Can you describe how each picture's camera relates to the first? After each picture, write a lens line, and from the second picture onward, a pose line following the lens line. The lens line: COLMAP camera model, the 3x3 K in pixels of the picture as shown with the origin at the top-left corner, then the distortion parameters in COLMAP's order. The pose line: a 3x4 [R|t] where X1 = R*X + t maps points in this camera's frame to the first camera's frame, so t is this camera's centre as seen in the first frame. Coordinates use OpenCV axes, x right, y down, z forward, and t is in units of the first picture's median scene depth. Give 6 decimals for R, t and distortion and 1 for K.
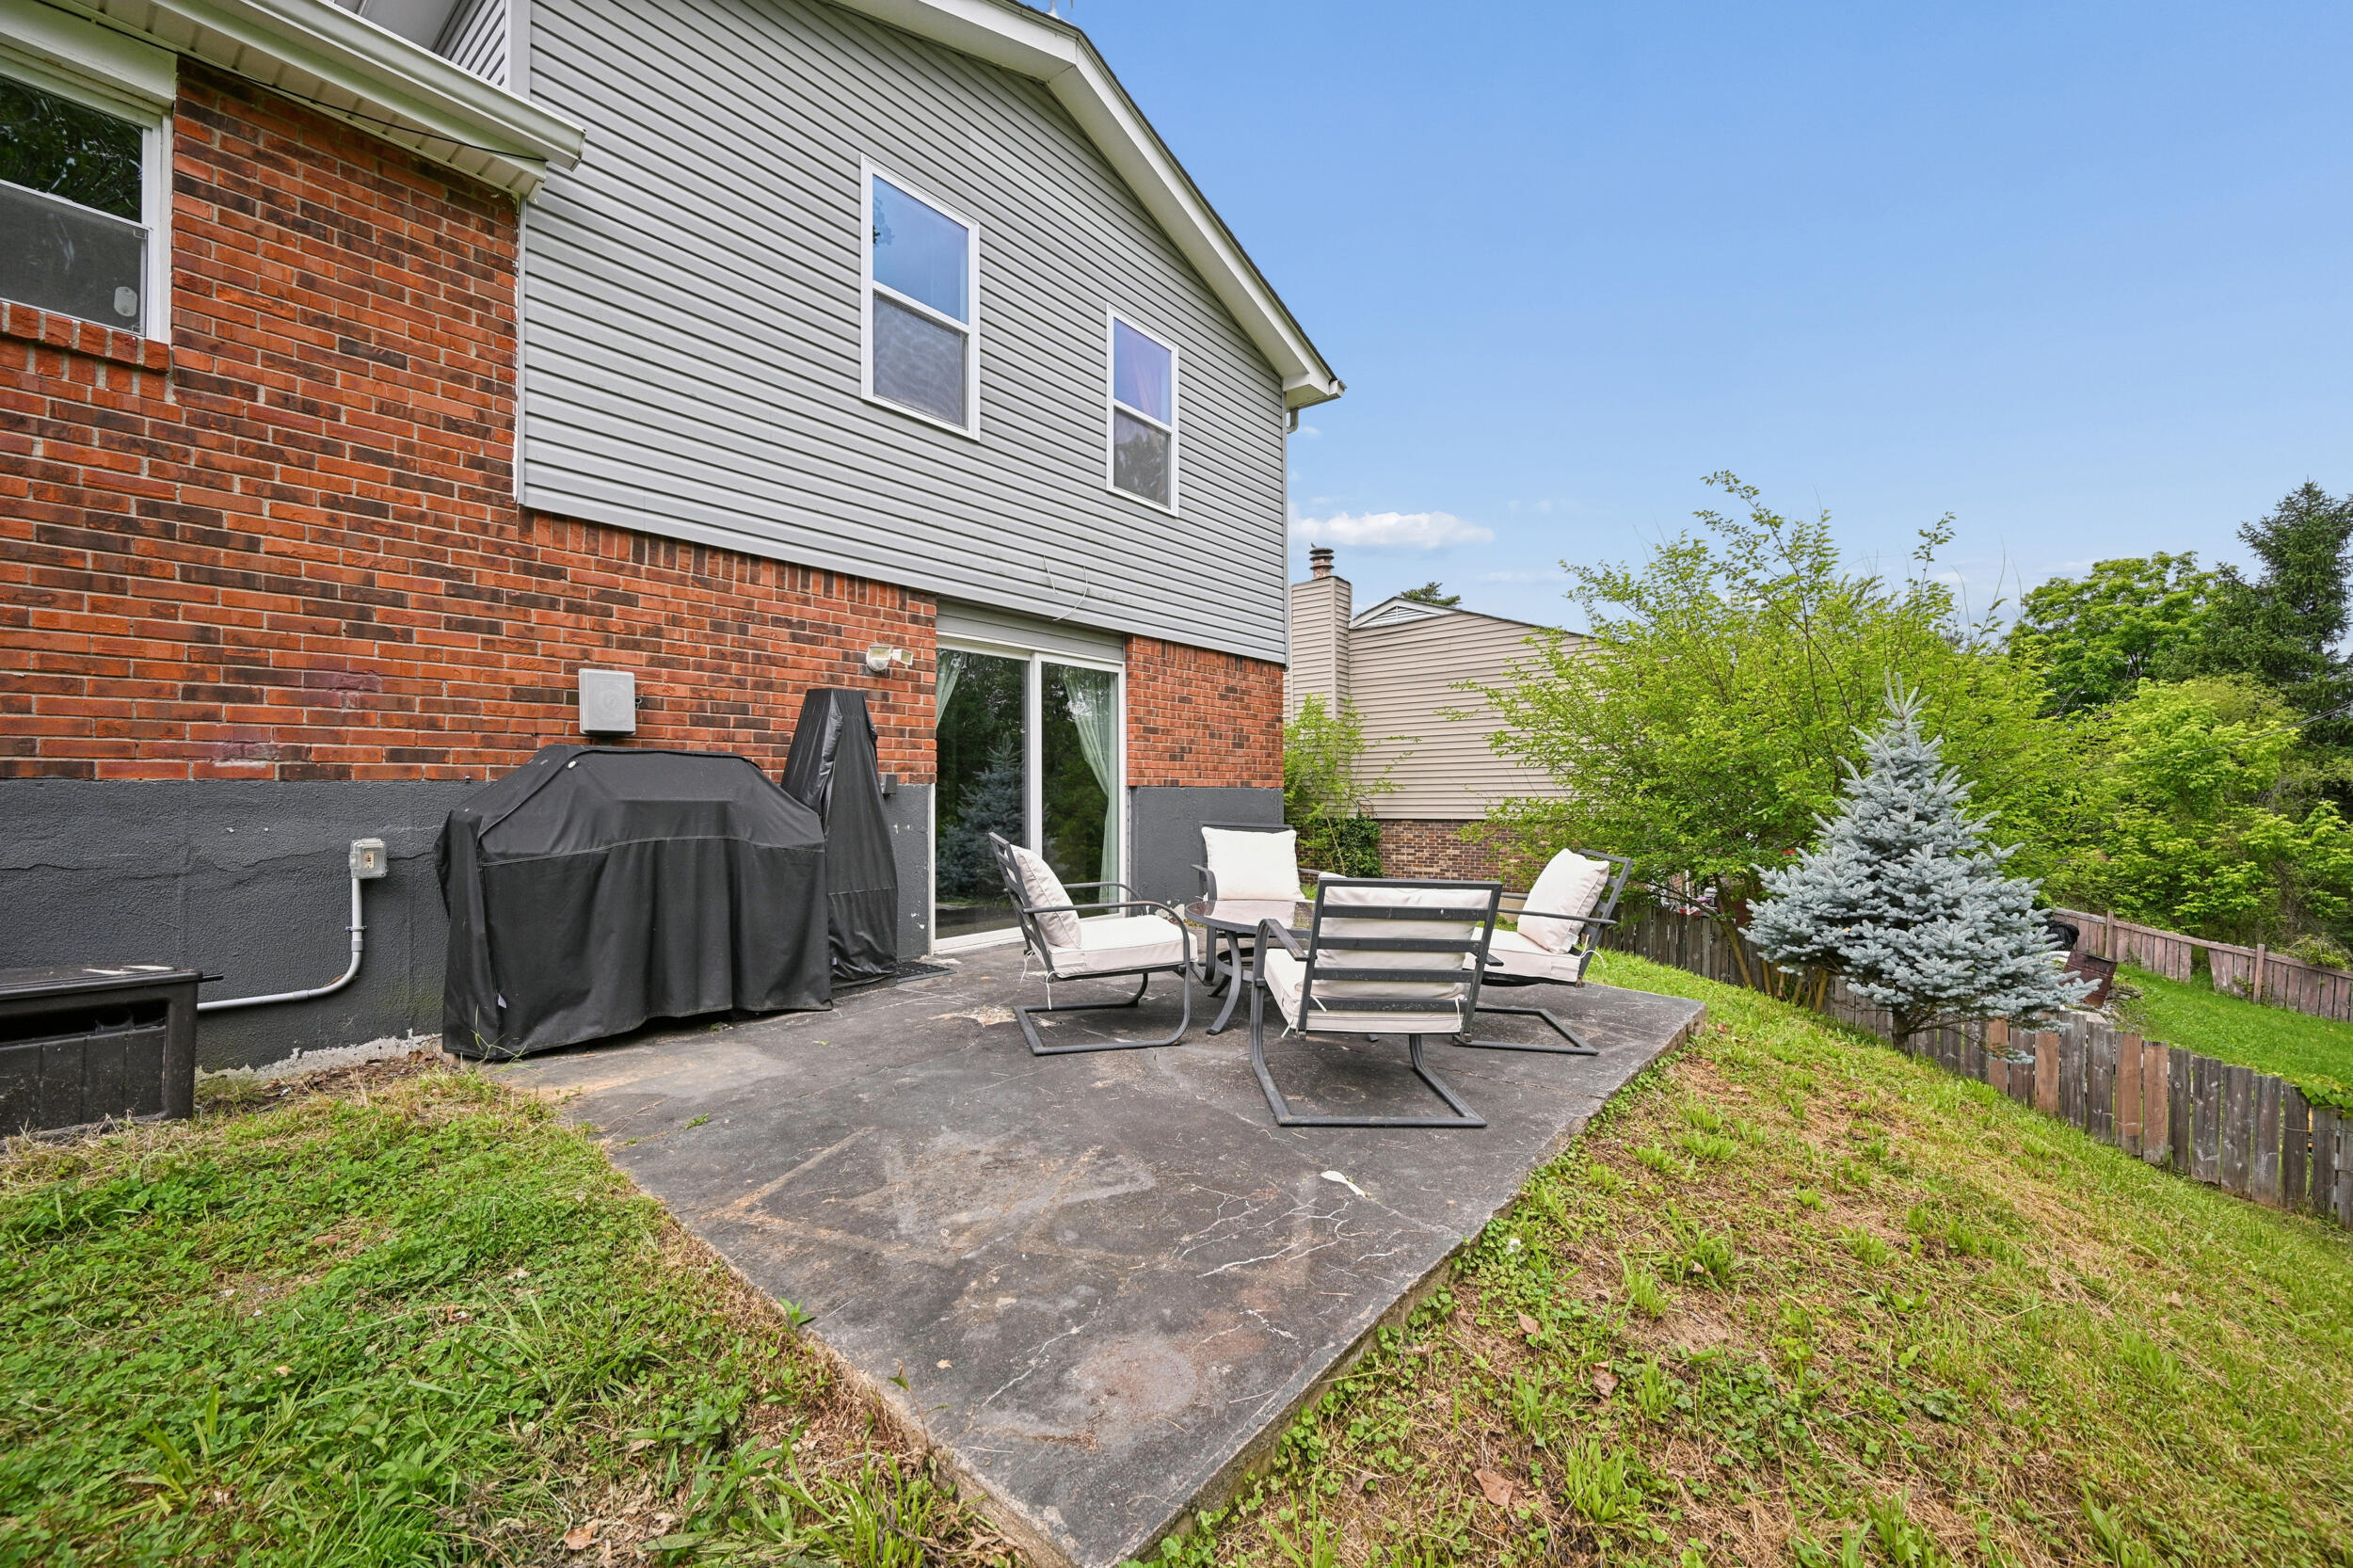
lens RADIAL K [[921.9, 0, 1180.7], [0, 921.9, 778.8], [0, 0, 1]] dist [-0.001450, 0.000405]
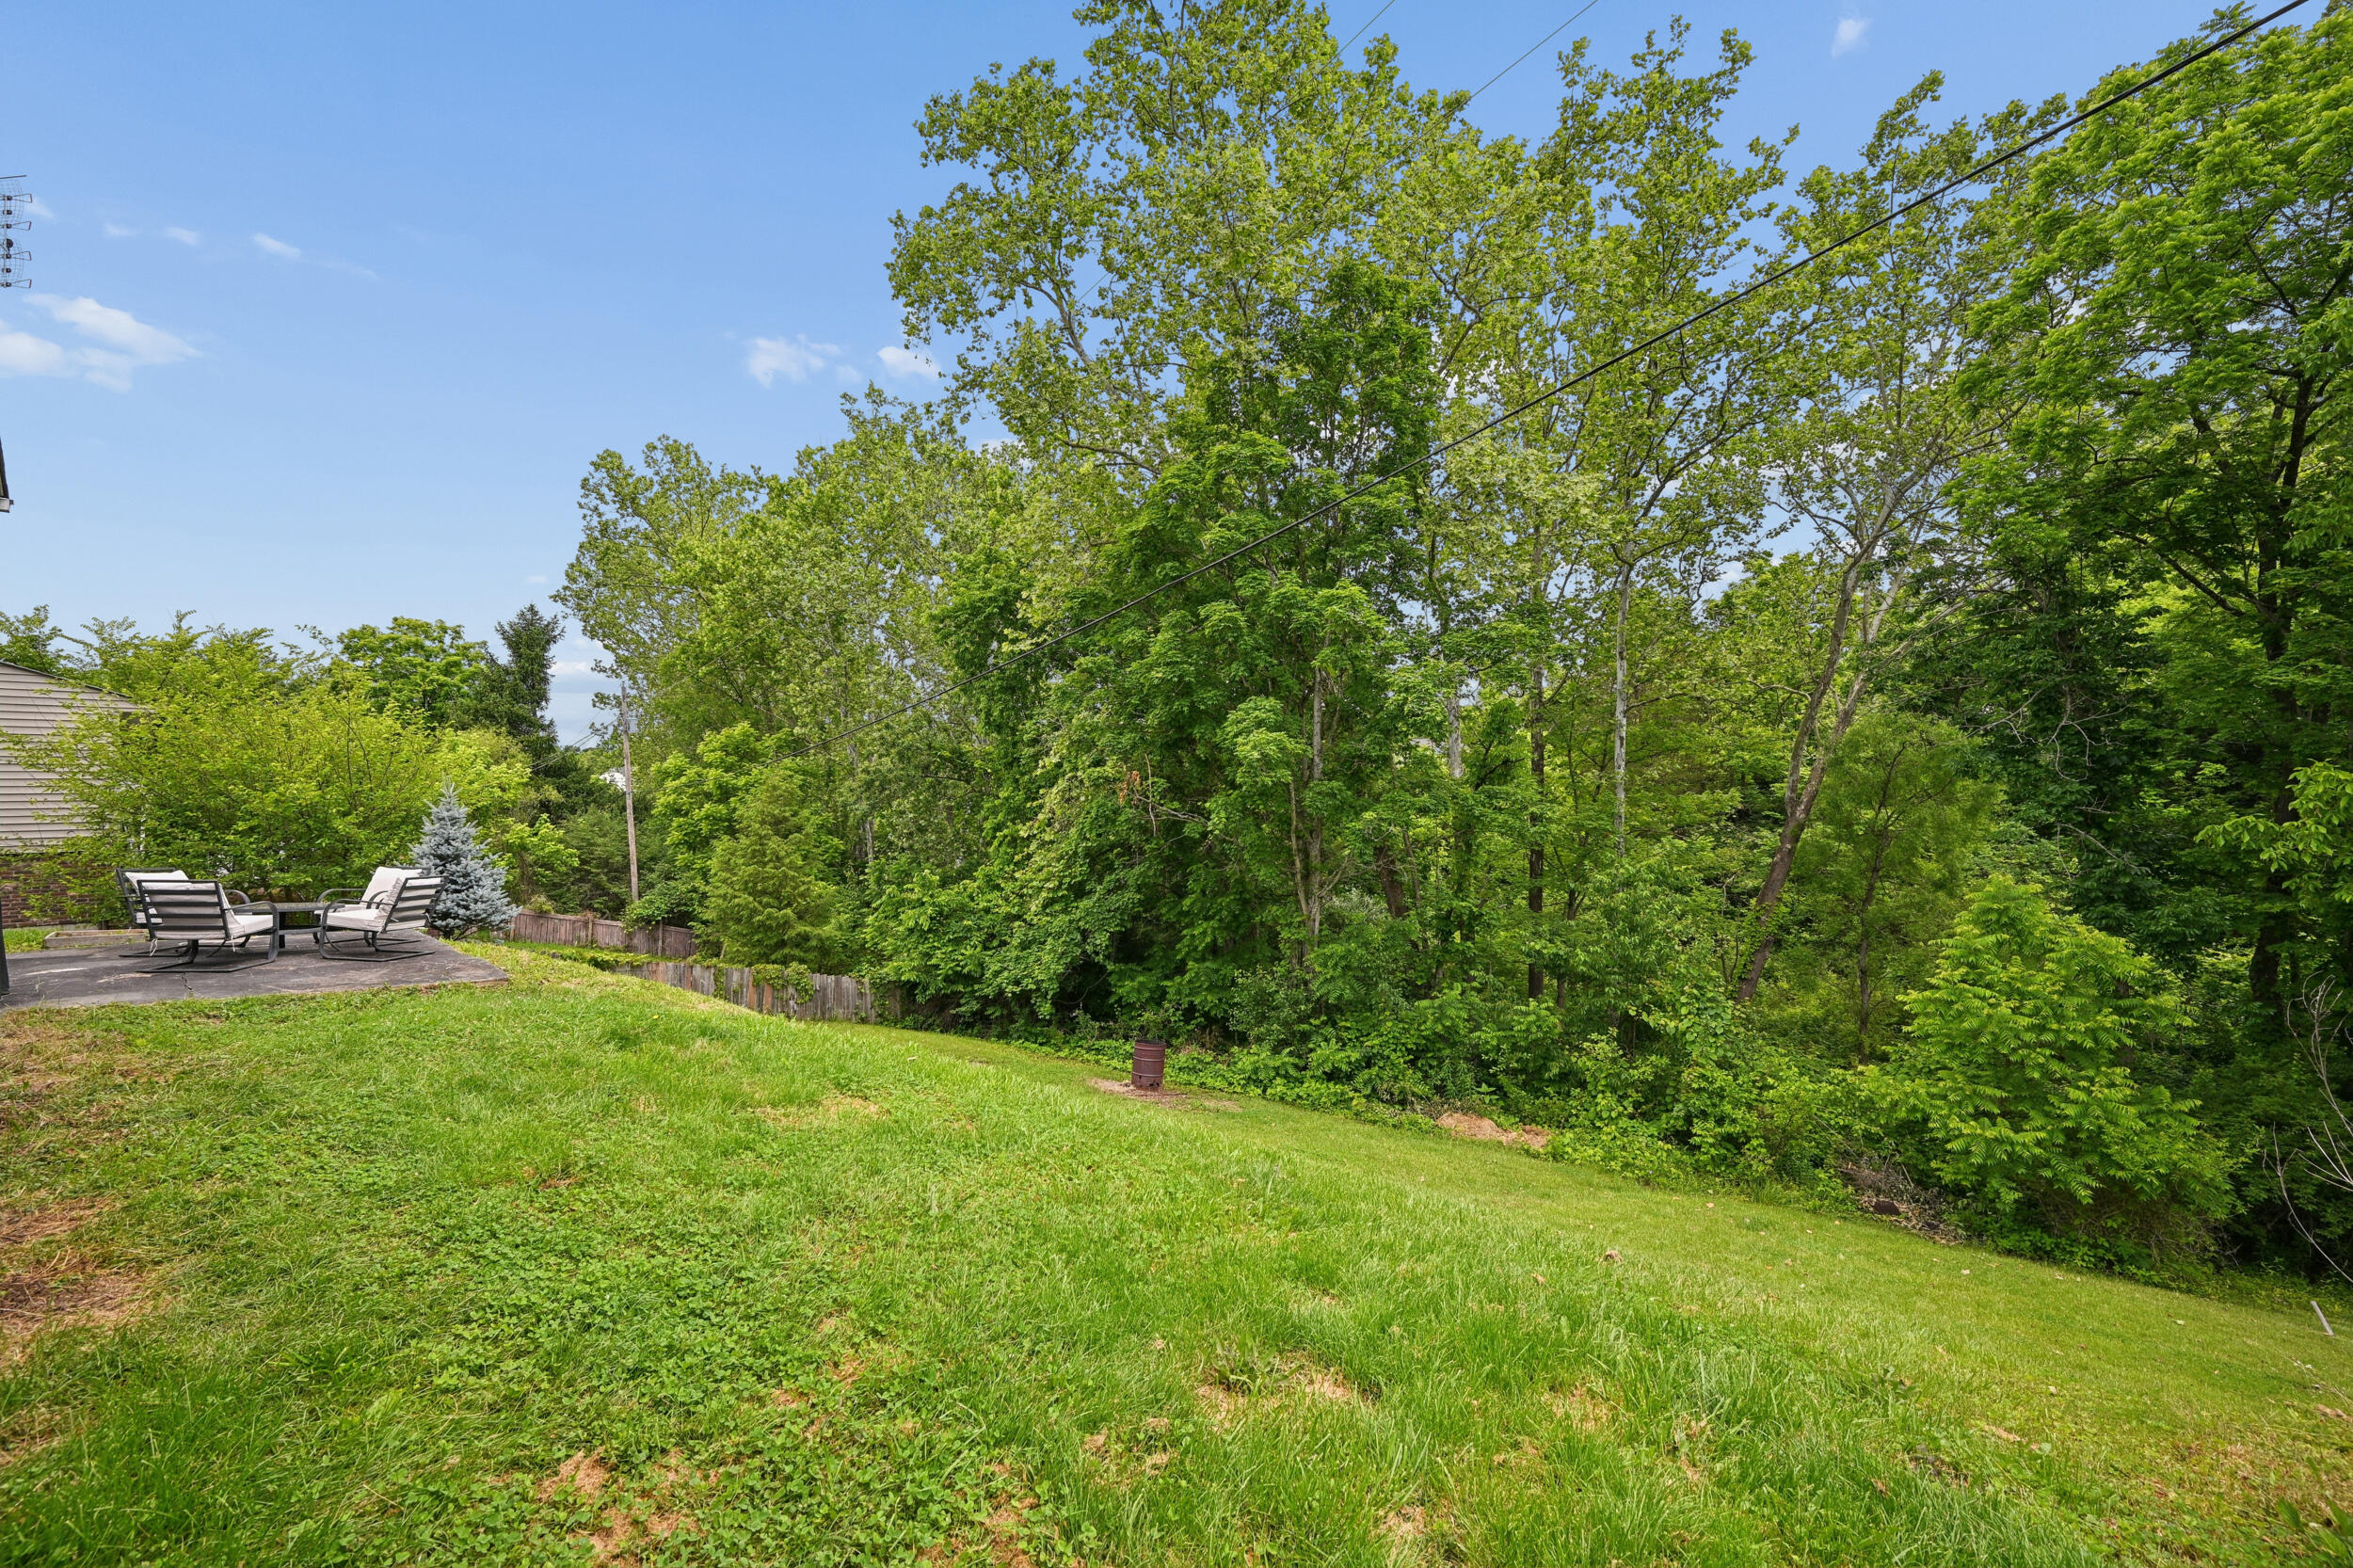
lens RADIAL K [[993.1, 0, 1180.1], [0, 993.1, 780.3], [0, 0, 1]] dist [0.001220, 0.000099]
pose [[0.079395, 0.011580, 0.996776, -0.348898], [-0.014214, 0.999844, -0.010483, -0.026268], [-0.996742, -0.013336, 0.079548, -0.219736]]
